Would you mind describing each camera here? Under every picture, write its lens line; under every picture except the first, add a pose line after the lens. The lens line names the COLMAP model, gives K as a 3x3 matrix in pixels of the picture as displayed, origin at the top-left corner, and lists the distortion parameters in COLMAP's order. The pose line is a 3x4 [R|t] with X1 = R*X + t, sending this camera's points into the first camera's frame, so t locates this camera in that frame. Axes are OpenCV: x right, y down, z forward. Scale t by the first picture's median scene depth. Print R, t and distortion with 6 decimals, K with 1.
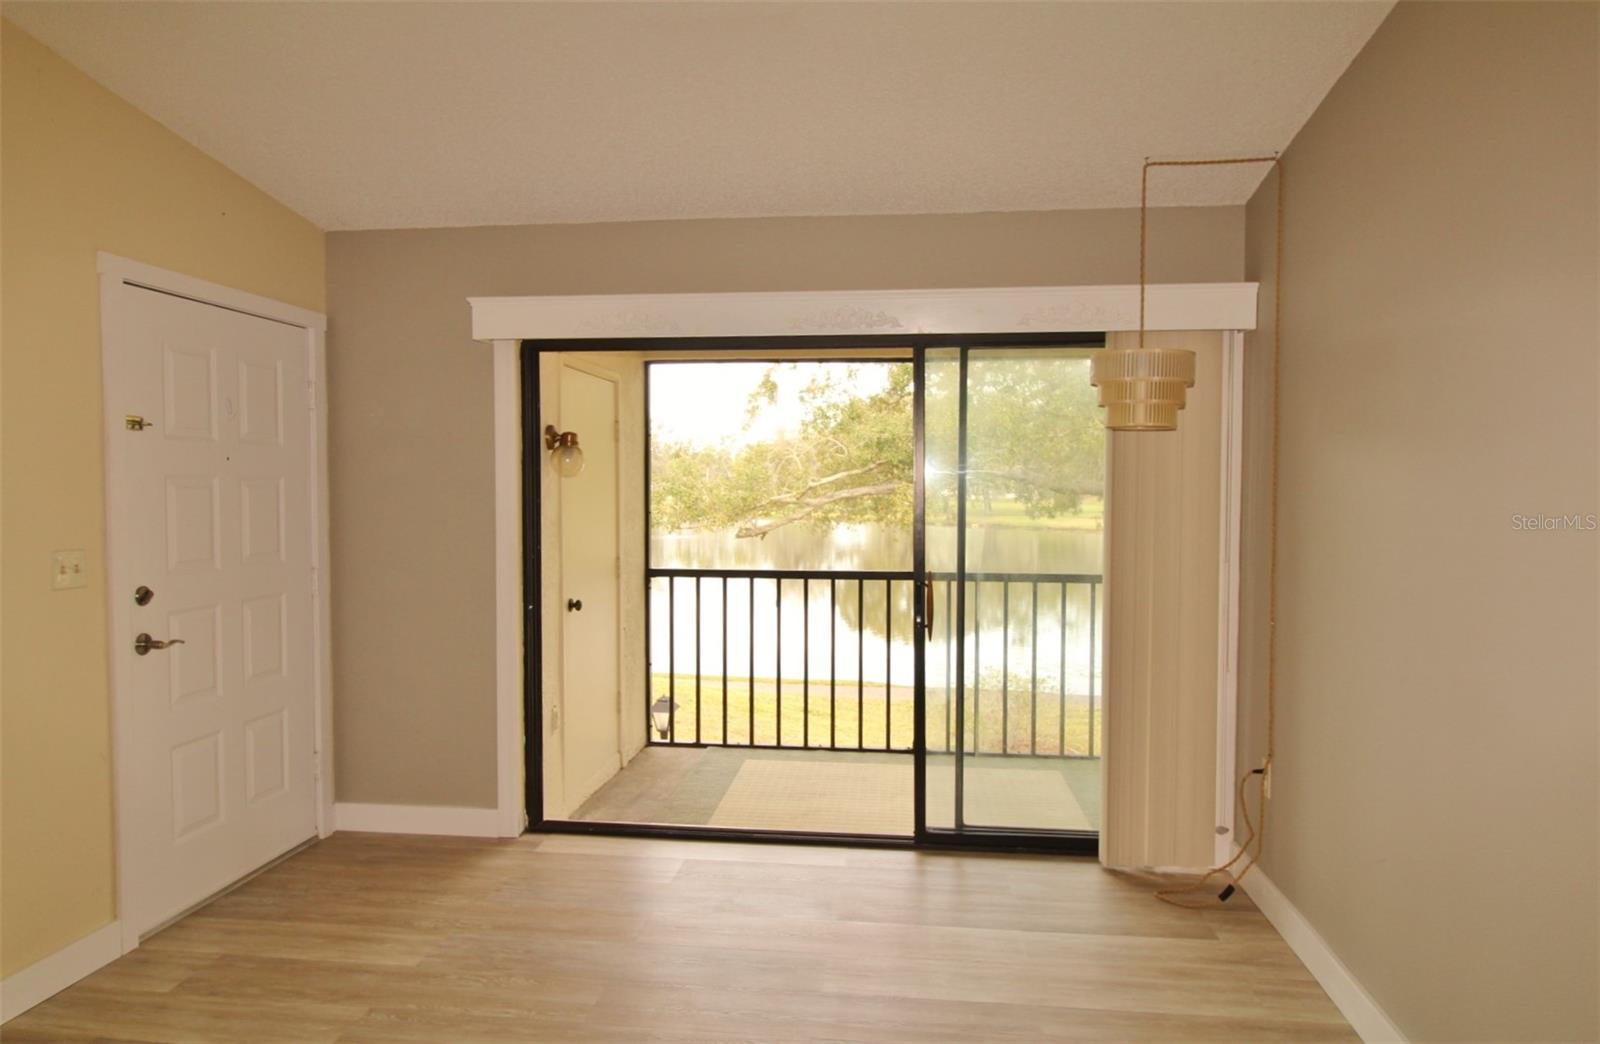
lens RADIAL K [[949.6, 0, 803.9], [0, 949.6, 518.9], [0, 0, 1]] dist [0.003754, -0.005509]
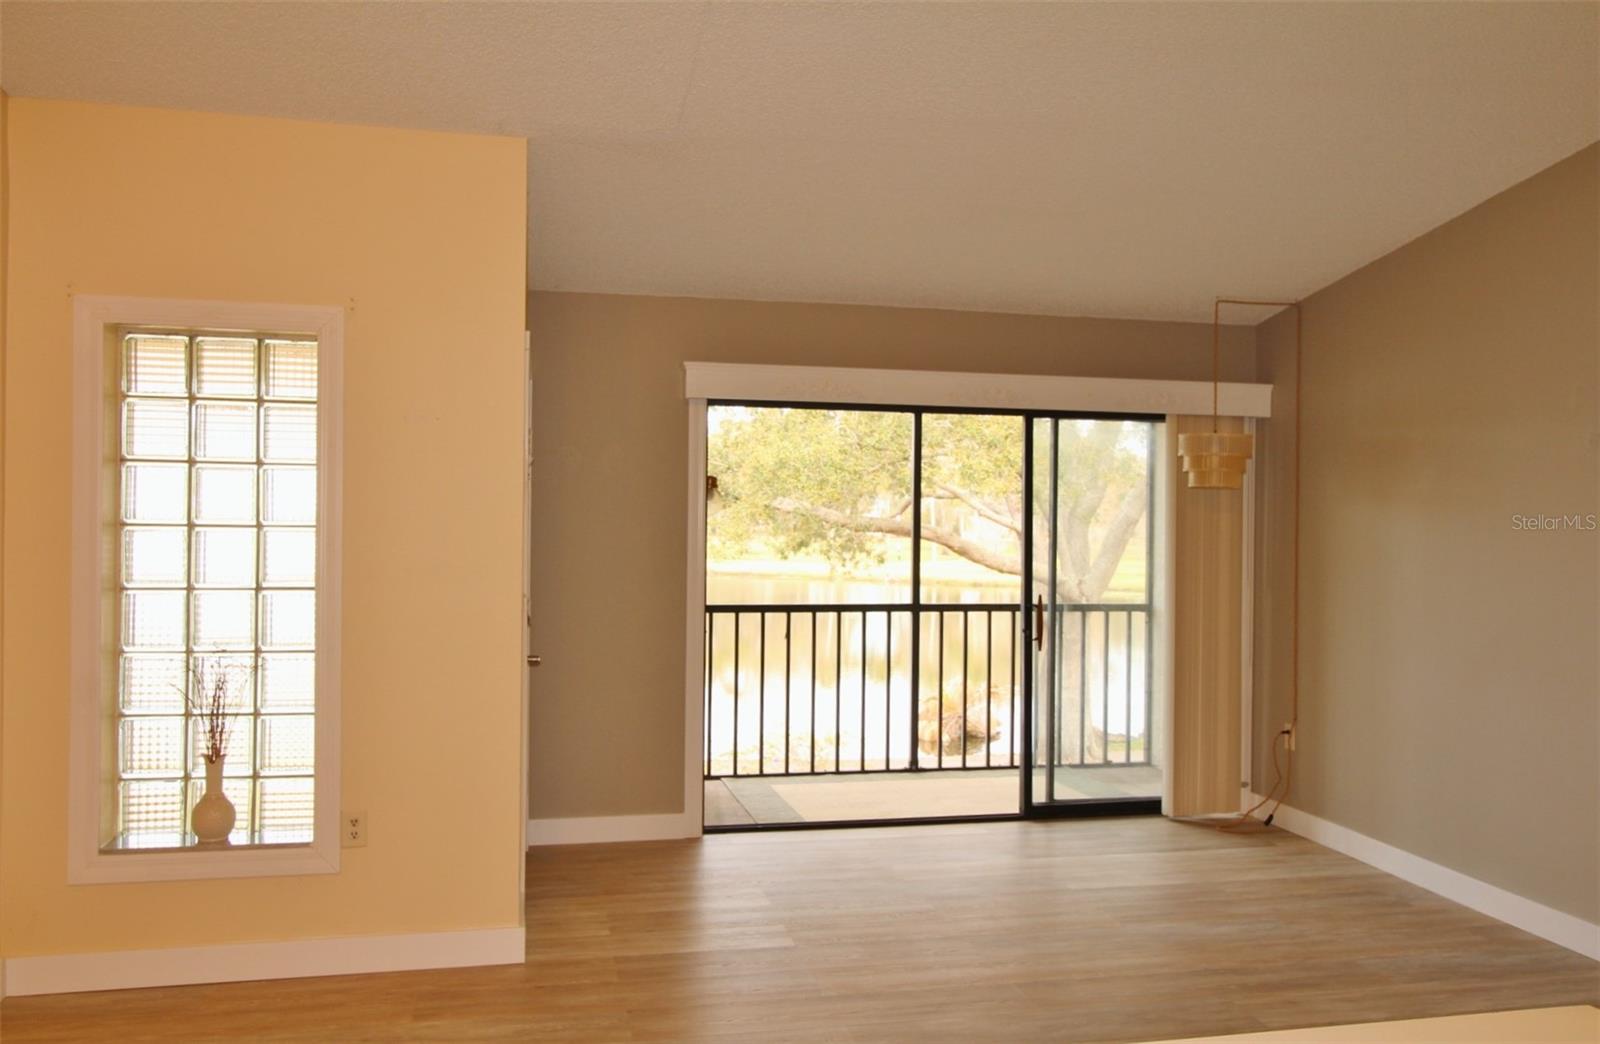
lens RADIAL K [[1173.4, 0, 804.7], [0, 1173.4, 515.8], [0, 0, 1]] dist [-0.006582, -0.000620]
pose [[0.952405, 0.010337, 0.304659, -0.616687], [0.001466, 0.999258, -0.038487, 0.008350], [-0.304831, 0.037102, 0.951684, -0.377142]]
